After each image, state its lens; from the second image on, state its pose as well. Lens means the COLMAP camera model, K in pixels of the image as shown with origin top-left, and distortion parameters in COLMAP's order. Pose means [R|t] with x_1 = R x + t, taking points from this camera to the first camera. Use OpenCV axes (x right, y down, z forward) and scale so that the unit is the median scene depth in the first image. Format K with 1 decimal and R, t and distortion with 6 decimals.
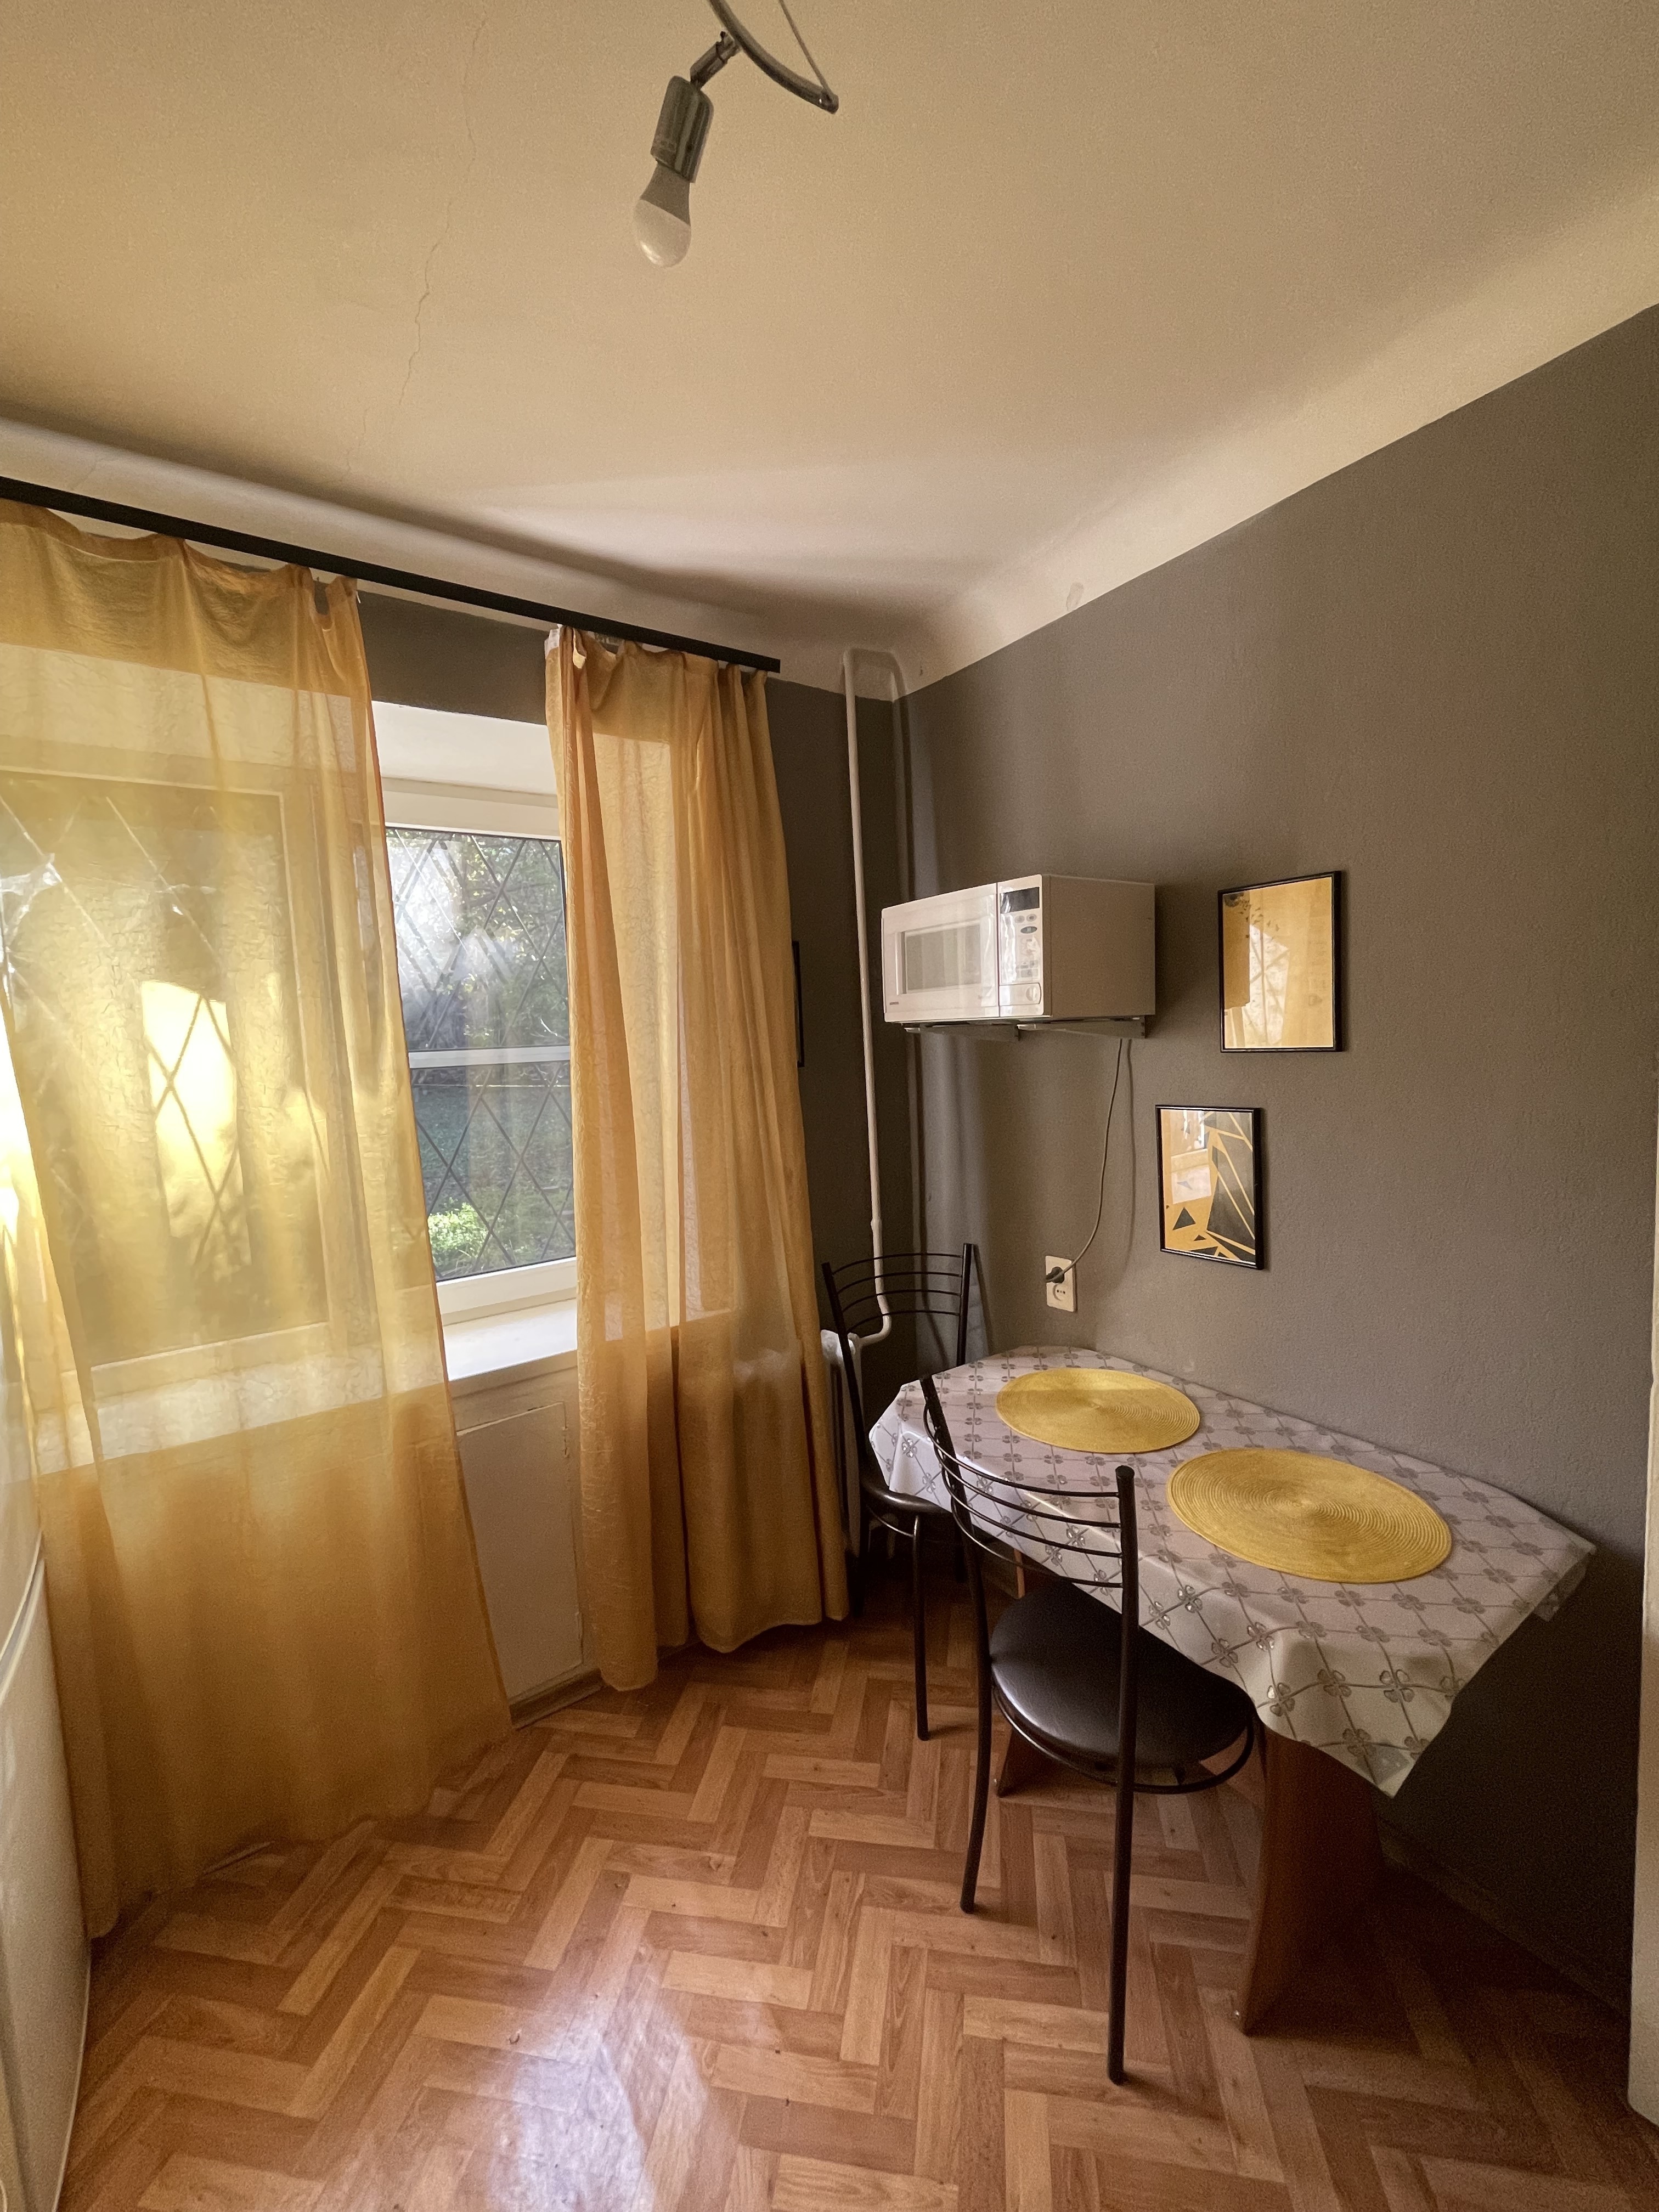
lens RADIAL K [[899.5, 0, 831.7], [0, 899.5, 1093.3], [0, 0, 1]] dist [-0.000664, -0.000299]
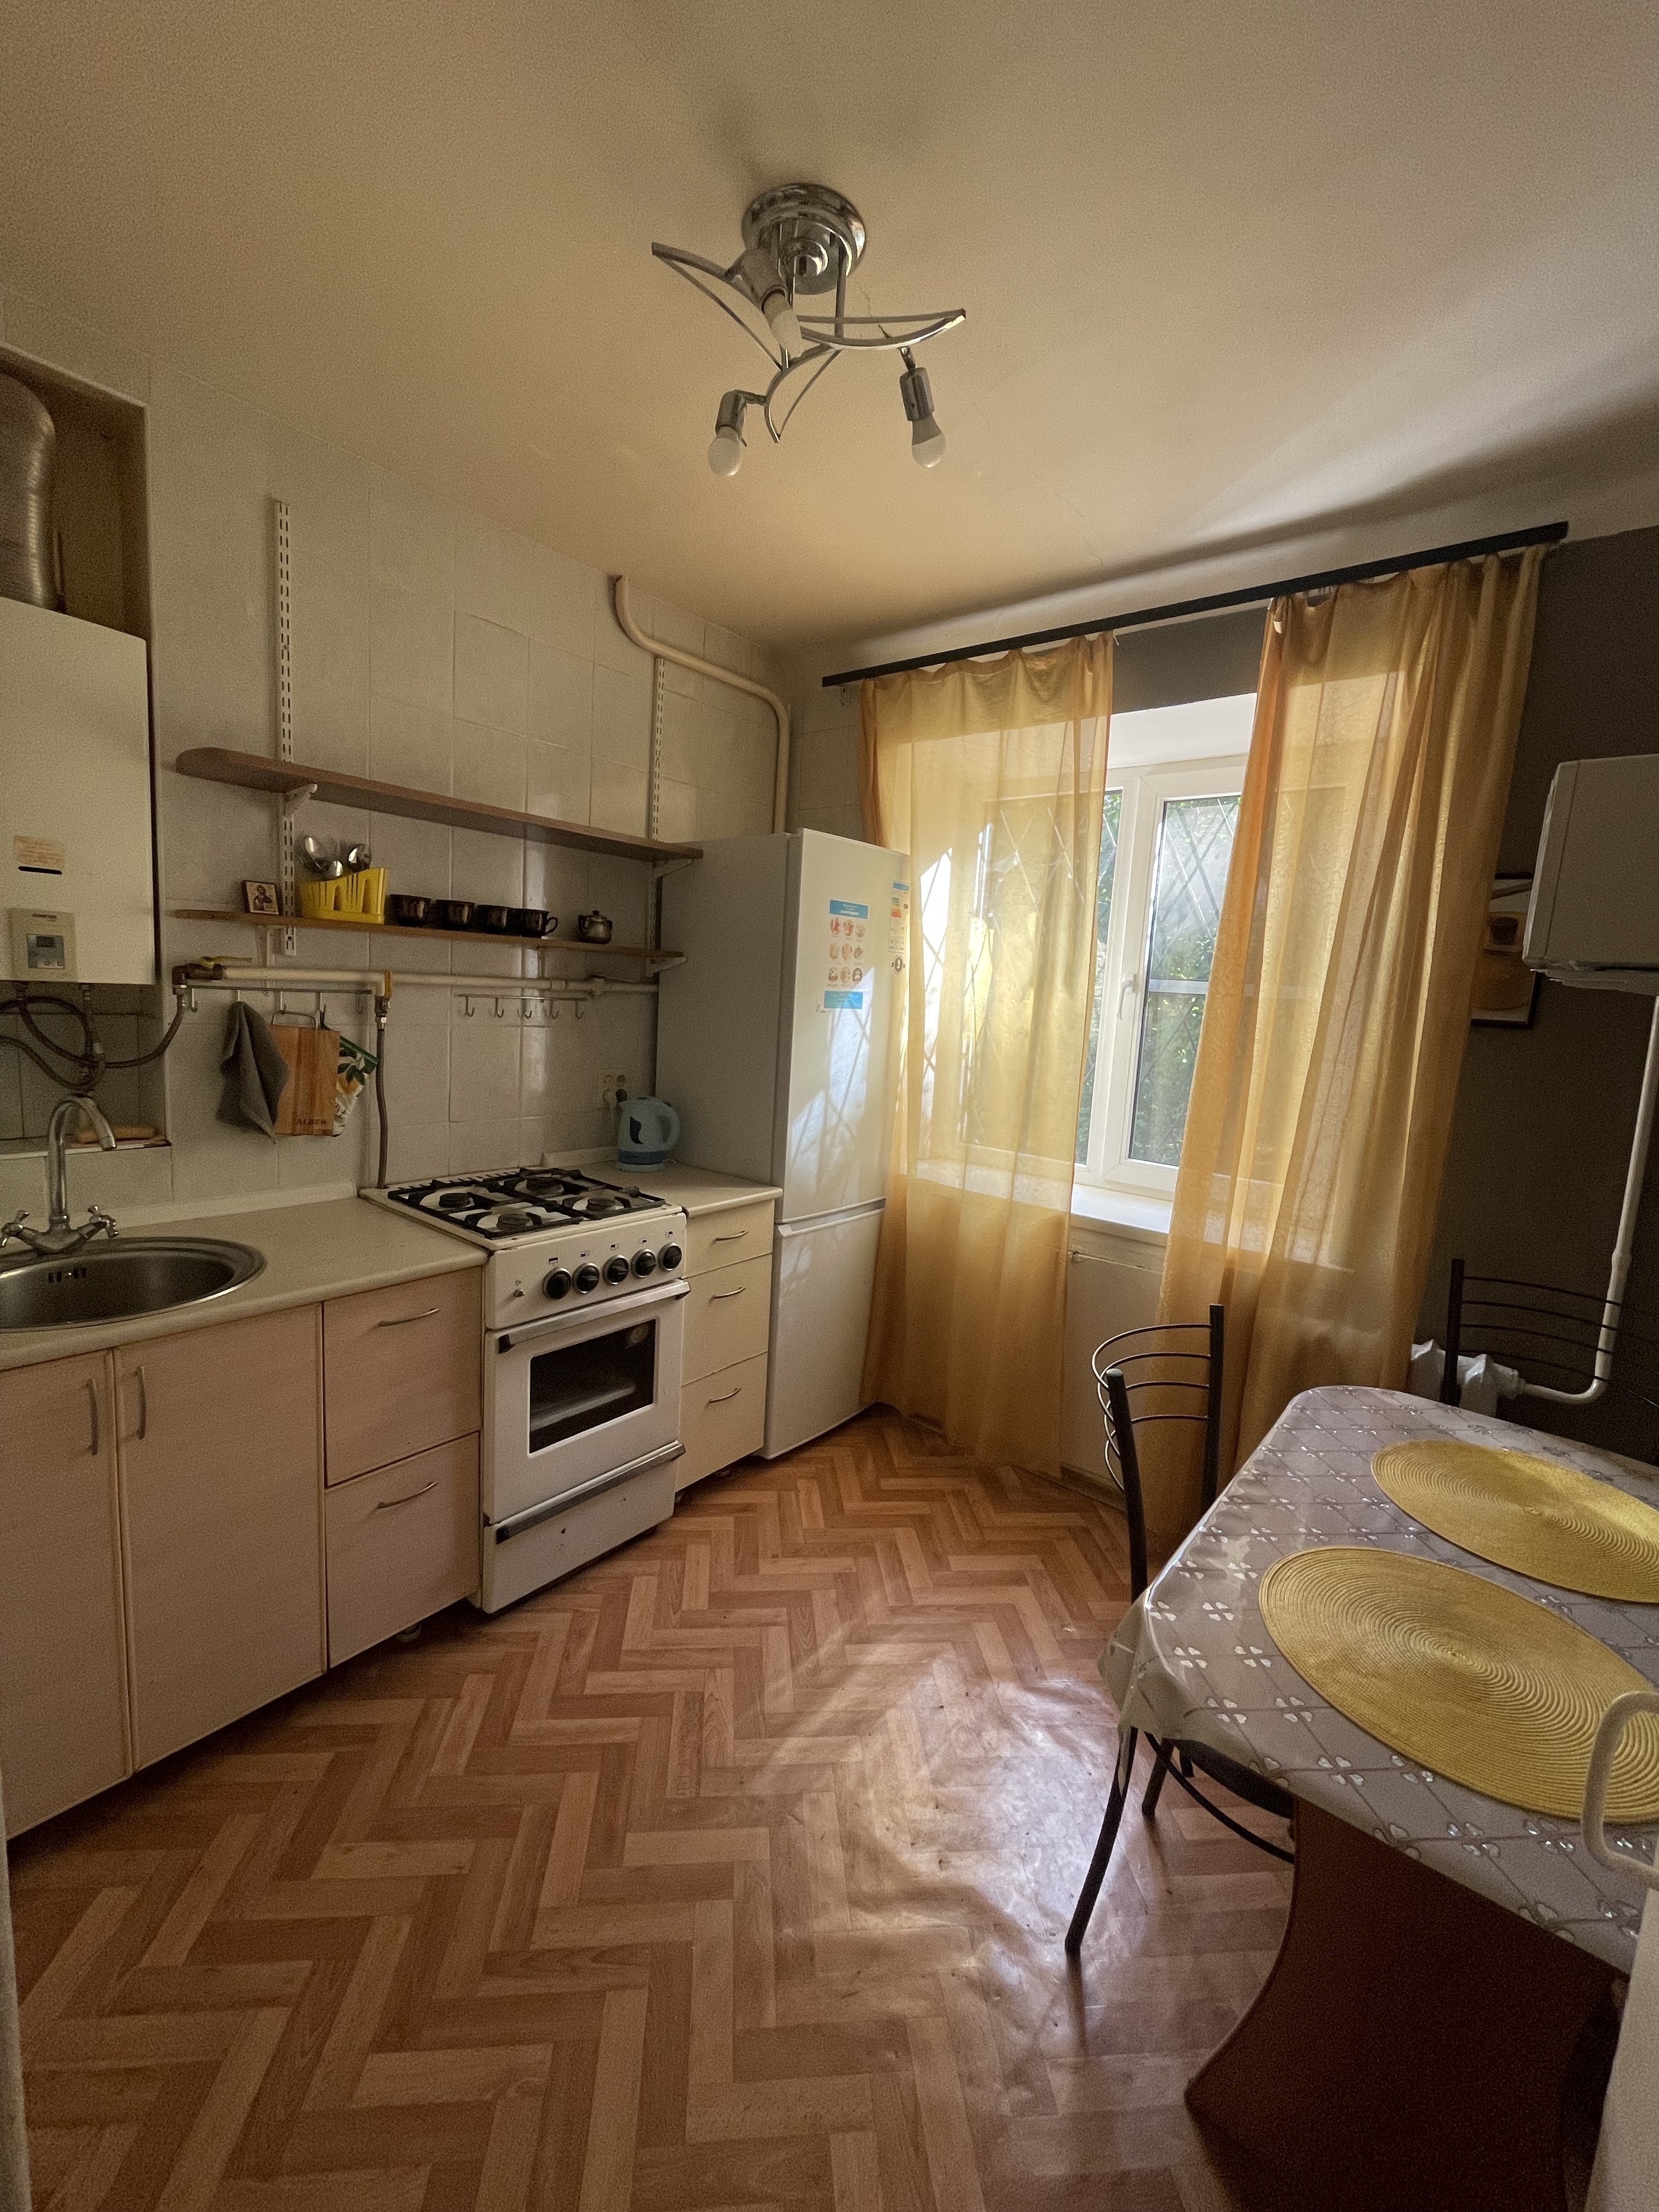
lens RADIAL K [[901.4, 0, 829.5], [0, 901.4, 1106.0], [0, 0, 1]] dist [-0.001549, -0.000360]
pose [[0.268305, 0.183200, -0.945754, 0.774555], [-0.143816, 0.978366, 0.148717, 0.007394], [0.952538, 0.096113, 0.288848, 0.234890]]
